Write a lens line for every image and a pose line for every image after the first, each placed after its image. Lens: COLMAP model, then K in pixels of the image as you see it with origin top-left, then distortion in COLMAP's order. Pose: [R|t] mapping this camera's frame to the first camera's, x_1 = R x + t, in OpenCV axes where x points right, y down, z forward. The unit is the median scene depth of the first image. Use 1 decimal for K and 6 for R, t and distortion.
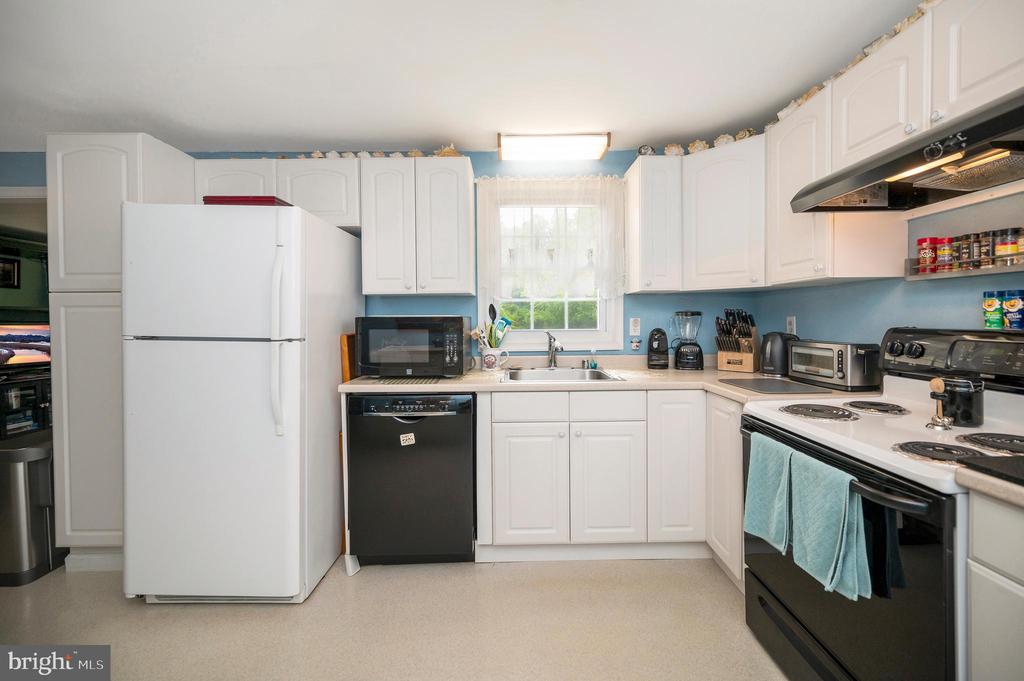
lens RADIAL K [[420.5, 0, 538.5], [0, 420.5, 325.8], [0, 0, 1]] dist [-0.002615, -0.000156]
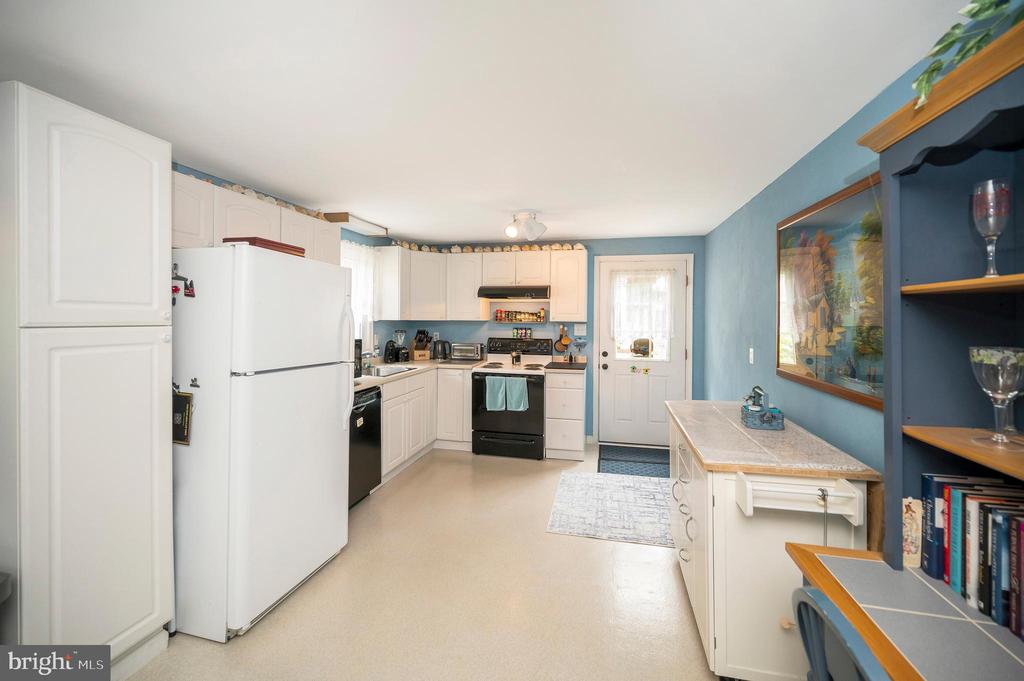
lens RADIAL K [[420.5, 0, 513.9], [0, 420.5, 315.9], [0, 0, 1]] dist [-0.002615, -0.000156]
pose [[0.224972, 0.013747, 0.974268, -1.943421], [0.002716, 0.999888, -0.014735, -0.101511], [-0.974362, 0.005961, 0.224909, 0.142580]]
